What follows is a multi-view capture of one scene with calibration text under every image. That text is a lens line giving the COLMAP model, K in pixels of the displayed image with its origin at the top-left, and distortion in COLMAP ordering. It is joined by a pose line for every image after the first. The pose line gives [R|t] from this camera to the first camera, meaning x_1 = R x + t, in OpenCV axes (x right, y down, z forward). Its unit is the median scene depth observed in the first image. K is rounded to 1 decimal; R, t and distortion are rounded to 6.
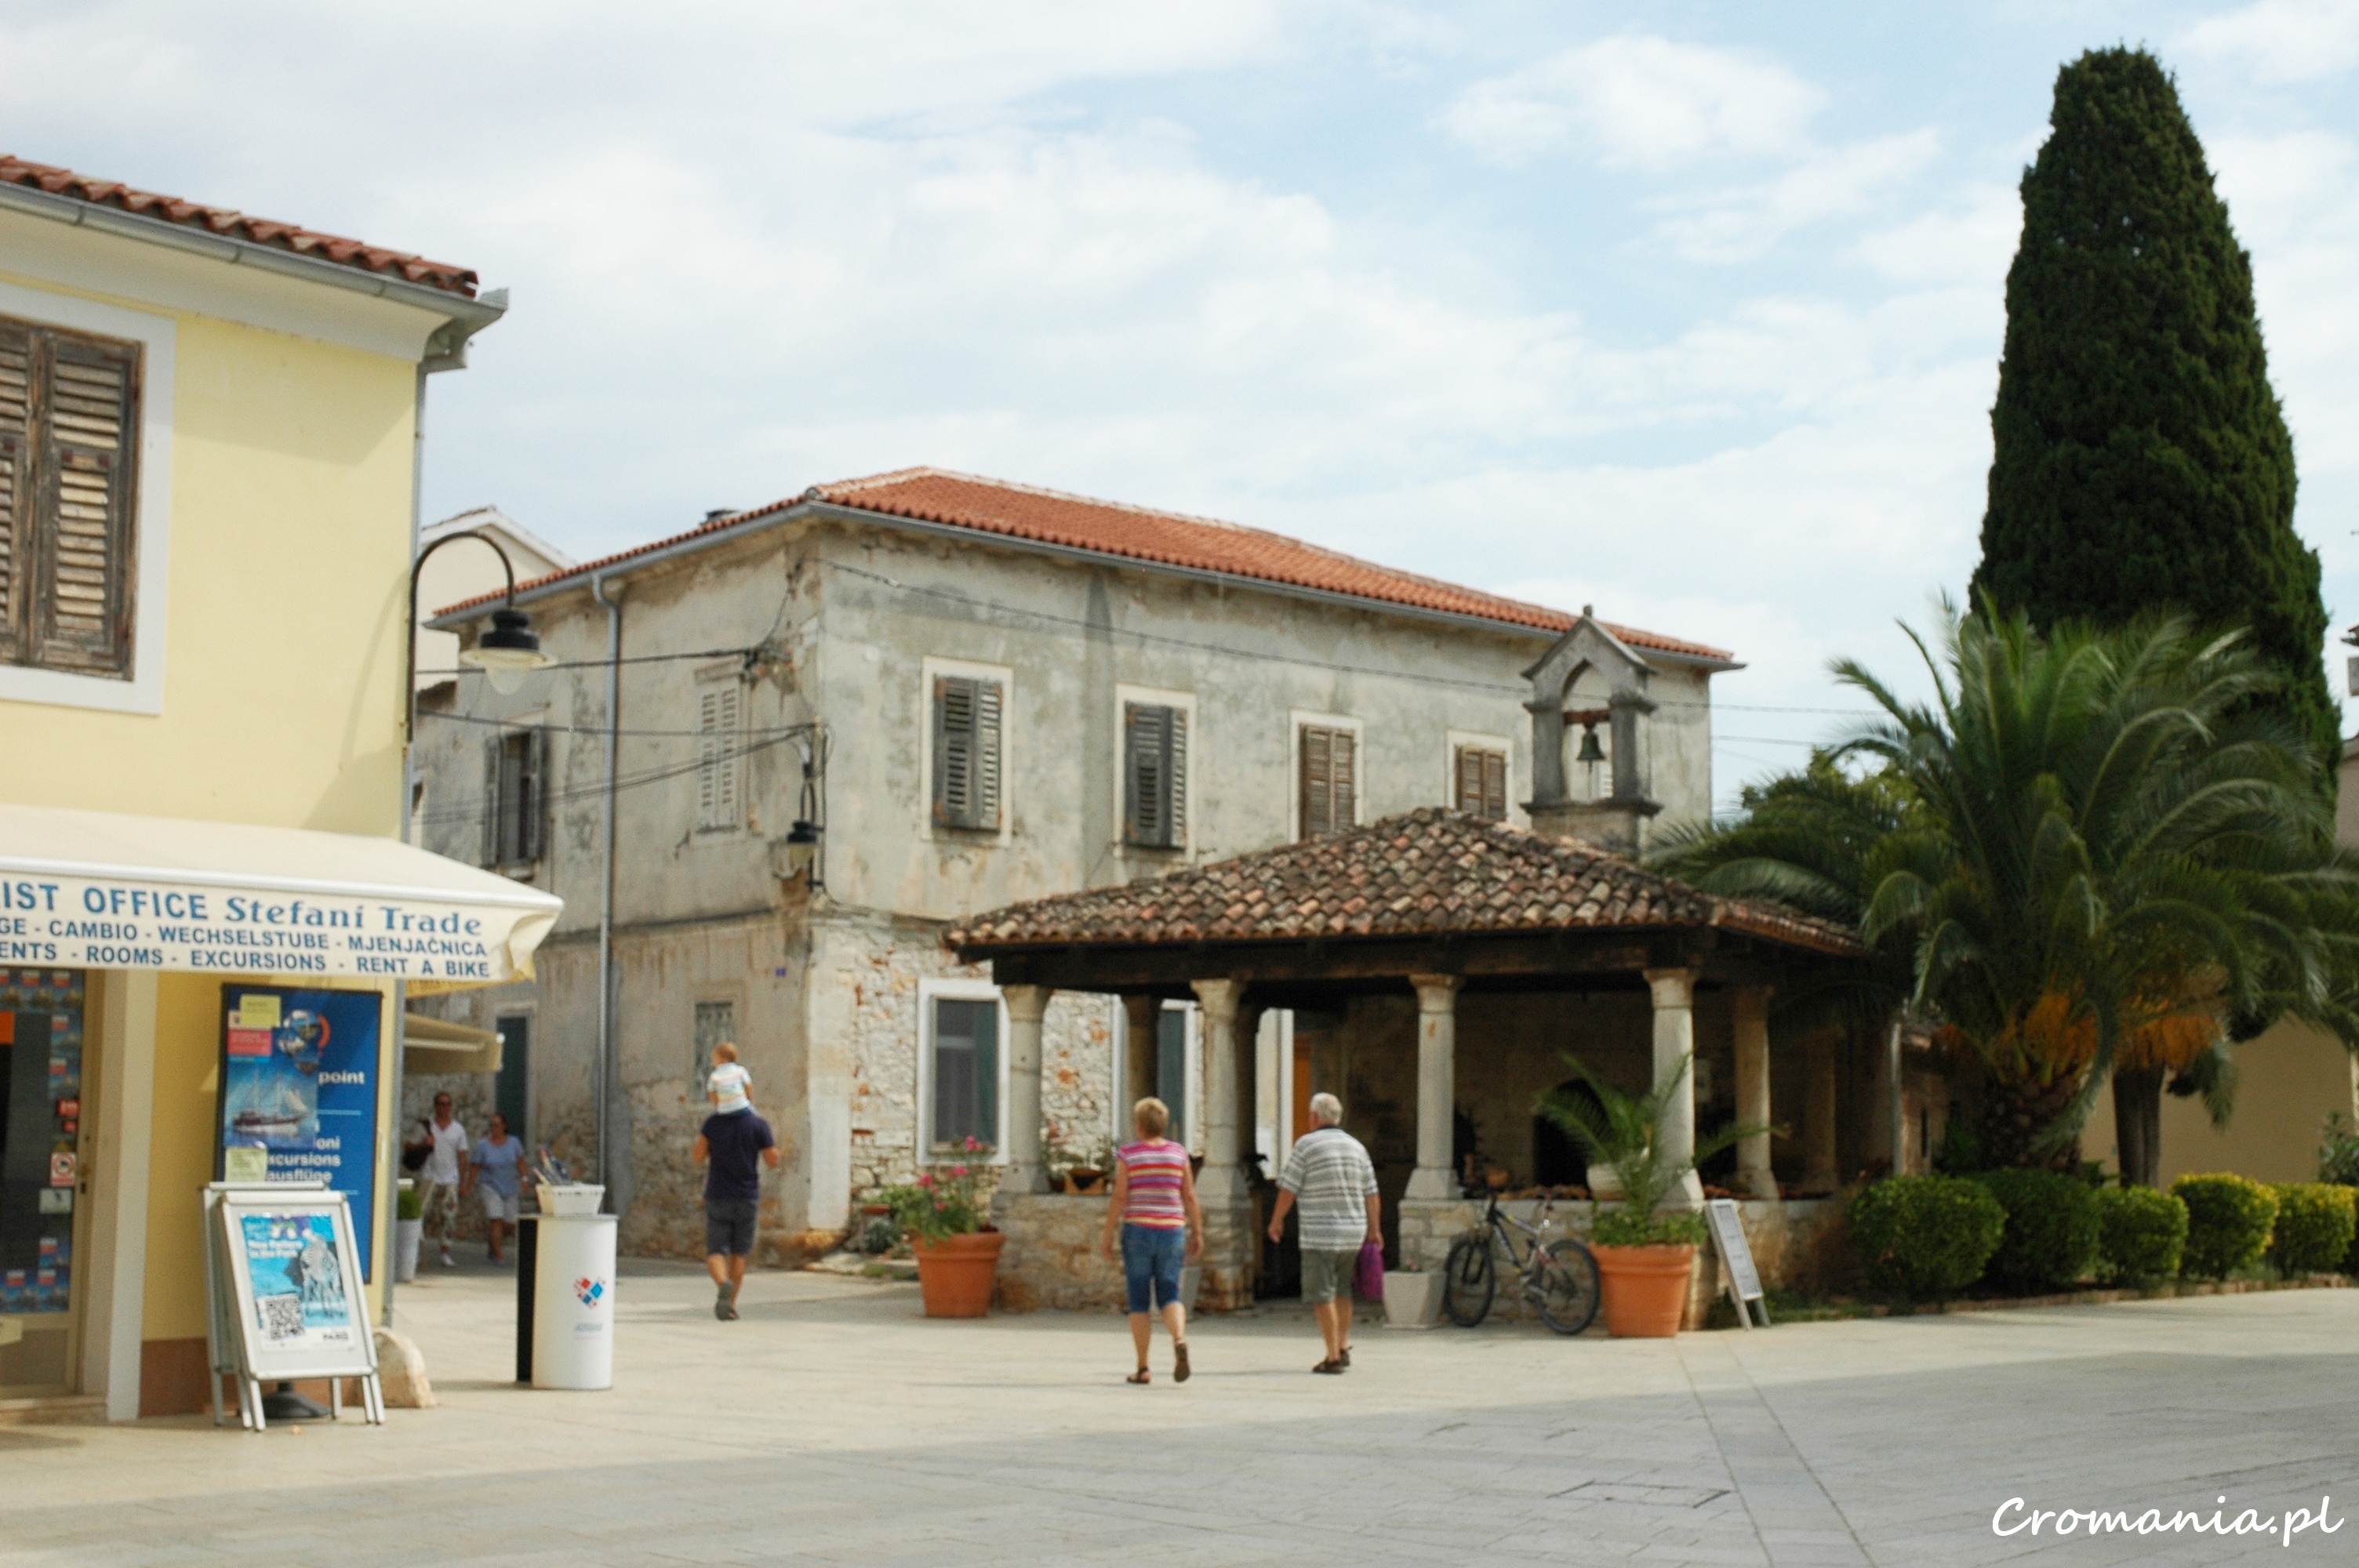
lens RADIAL K [[3187.4, 0, 1182.1], [0, 3187.4, 791.6], [0, 0, 1]] dist [-0.039978, 0.391757]
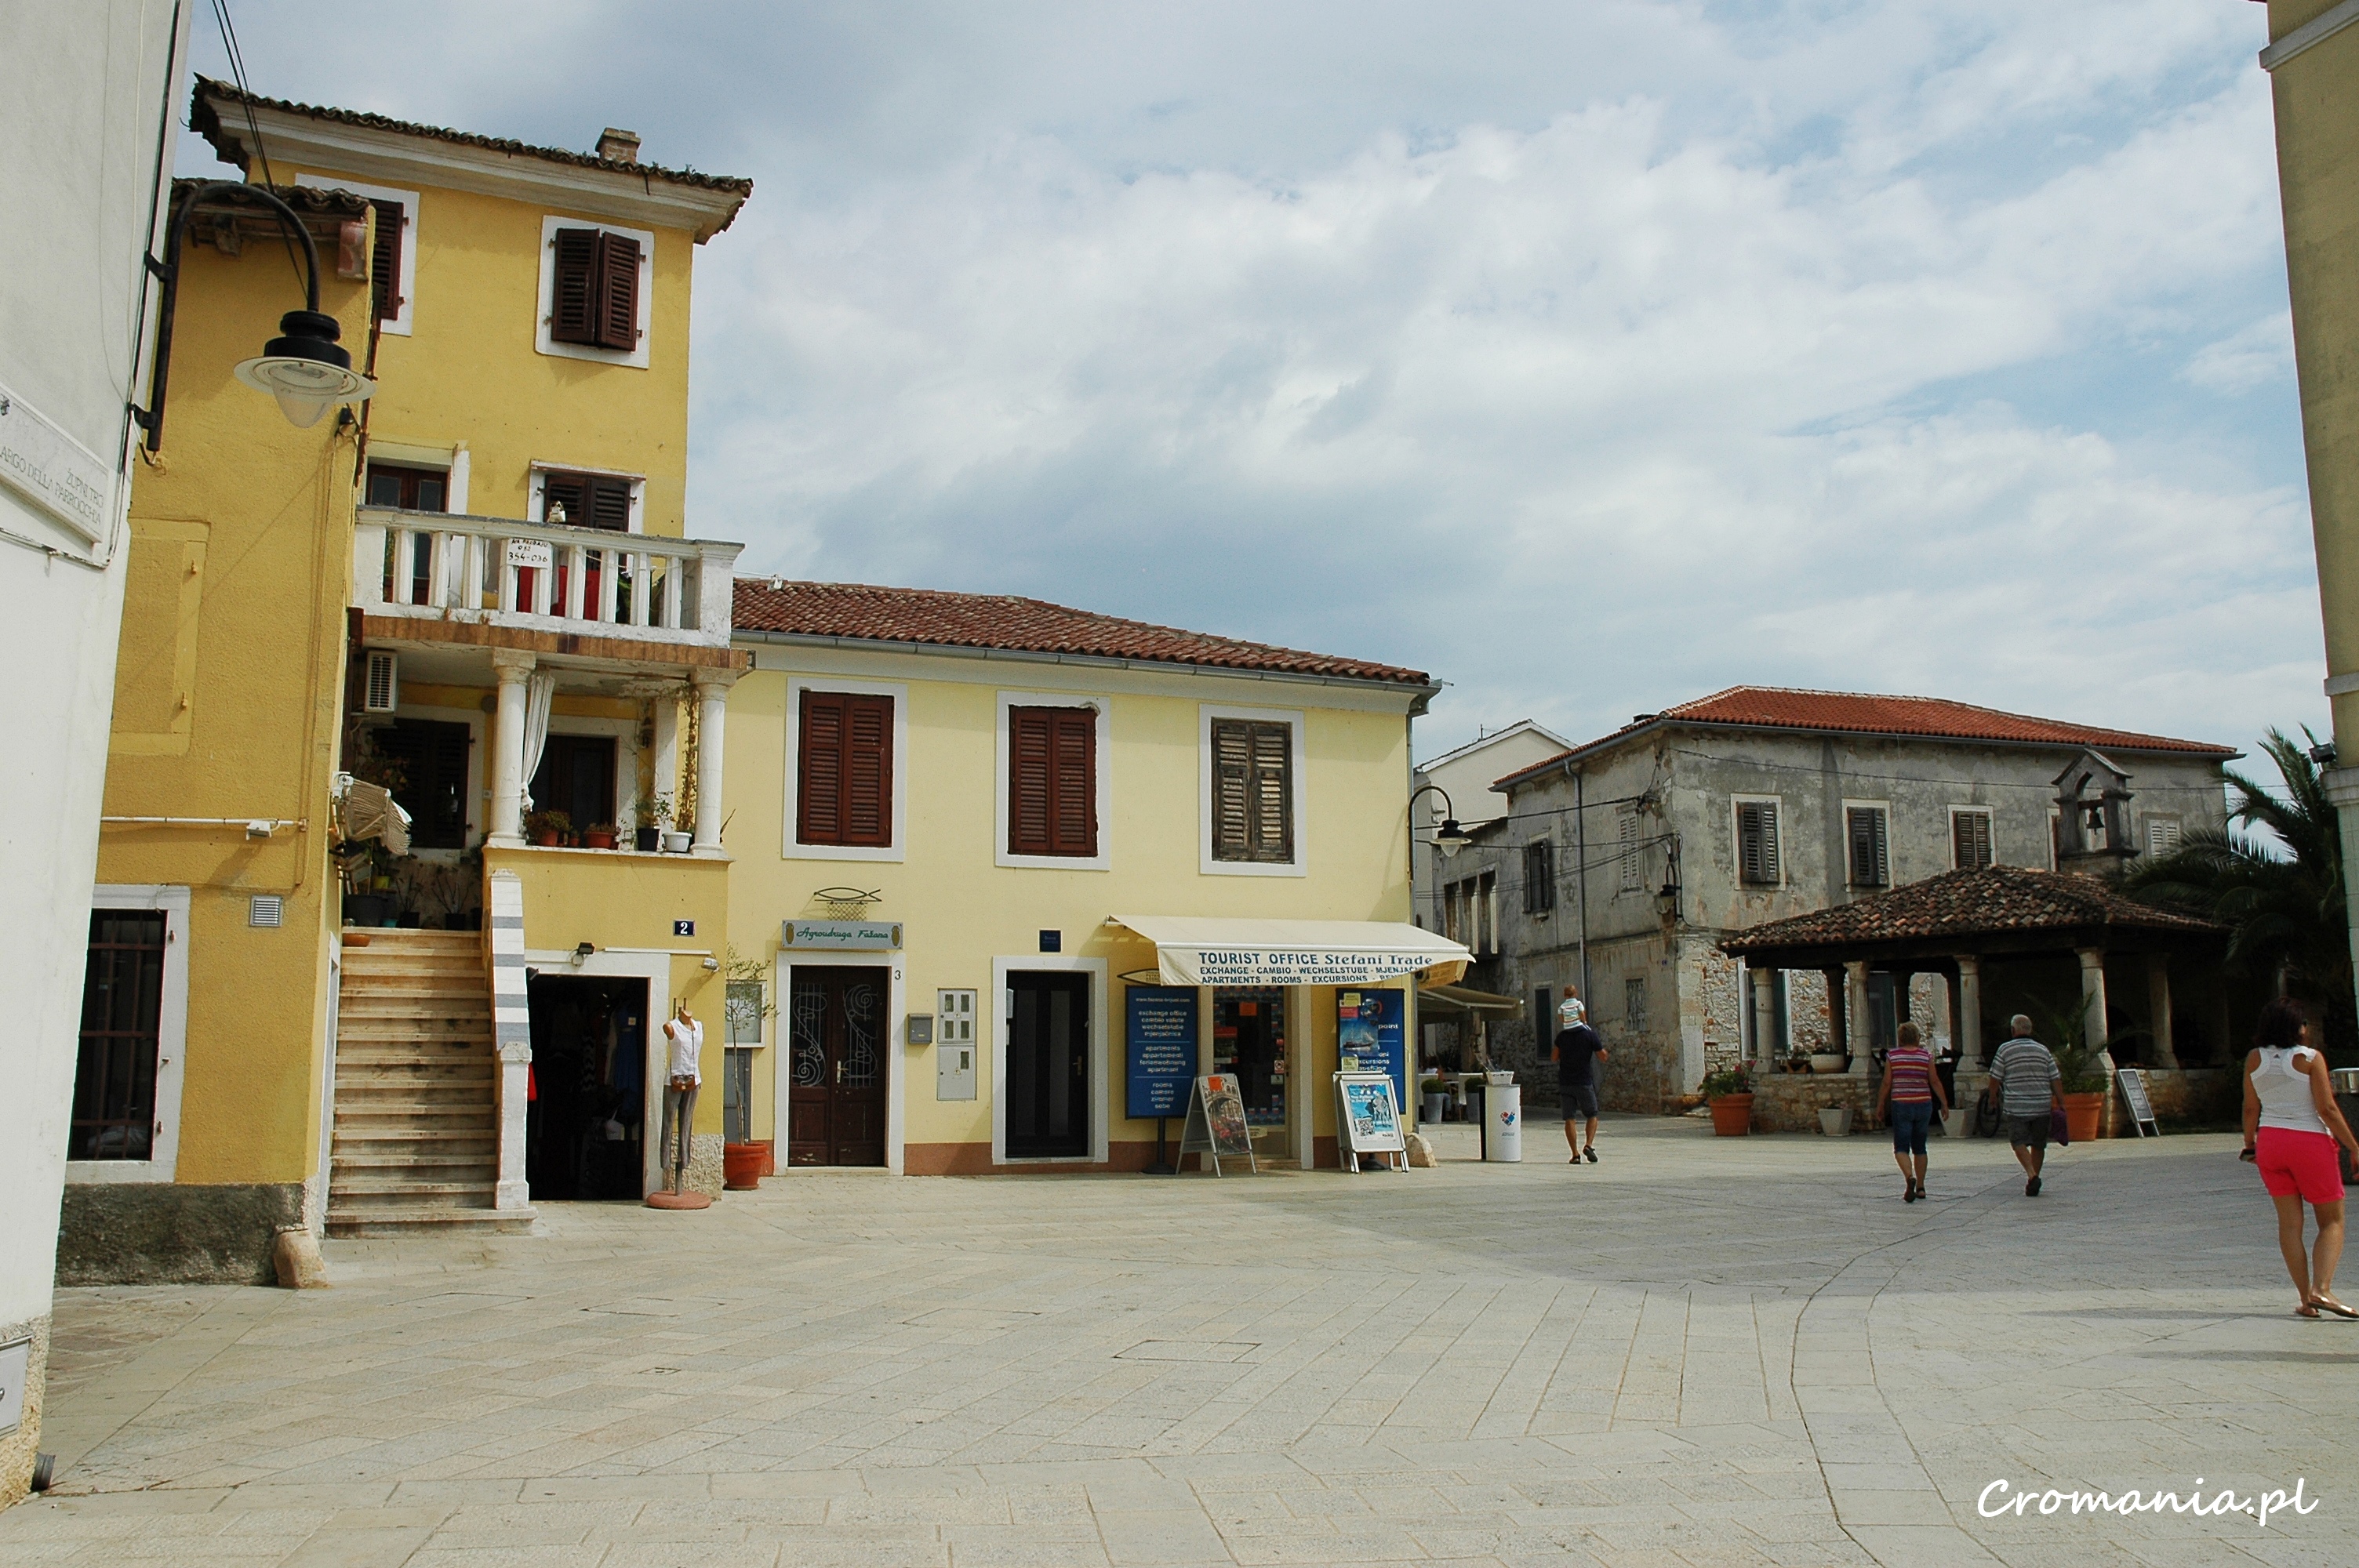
lens RADIAL K [[1864.3, 0, 1170.5], [0, 1864.3, 780.1], [0, 0, 1]] dist [-0.175231, 0.178366]
pose [[0.903184, -0.074003, -0.422826, 0.090273], [0.057751, 0.997020, -0.051139, -0.015092], [0.425351, 0.021769, 0.904767, -0.152062]]
